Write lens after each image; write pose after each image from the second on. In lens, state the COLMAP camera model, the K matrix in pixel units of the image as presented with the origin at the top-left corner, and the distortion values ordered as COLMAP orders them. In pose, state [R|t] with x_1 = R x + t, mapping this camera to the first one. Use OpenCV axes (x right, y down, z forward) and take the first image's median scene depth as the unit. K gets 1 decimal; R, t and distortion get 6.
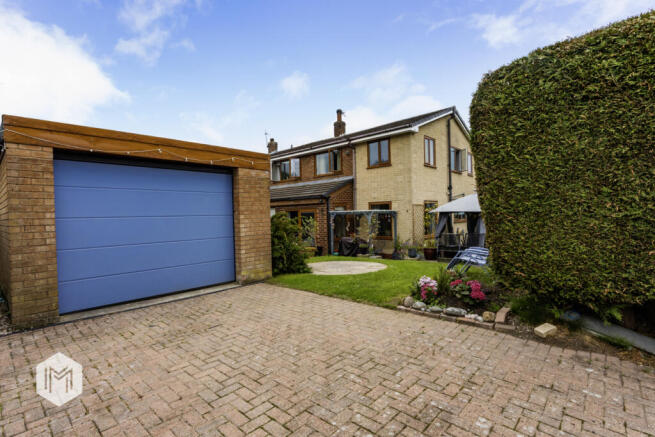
lens RADIAL K [[307.0, 0, 327.5], [0, 307.0, 218.5], [0, 0, 1]] dist [-0.000333, 0.000096]
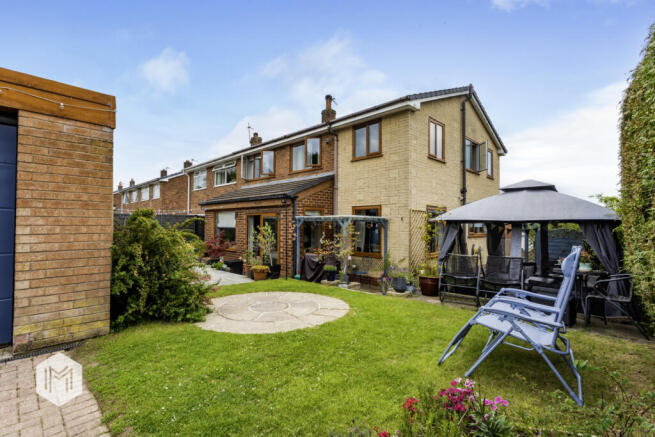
lens RADIAL K [[307.0, 0, 327.5], [0, 307.0, 218.5], [0, 0, 1]] dist [-0.000333, 0.000096]
pose [[0.998799, 0.030460, -0.038364, 0.108011], [-0.031674, 0.999003, -0.031448, 0.002174], [0.037368, 0.032625, 0.998769, 0.266069]]
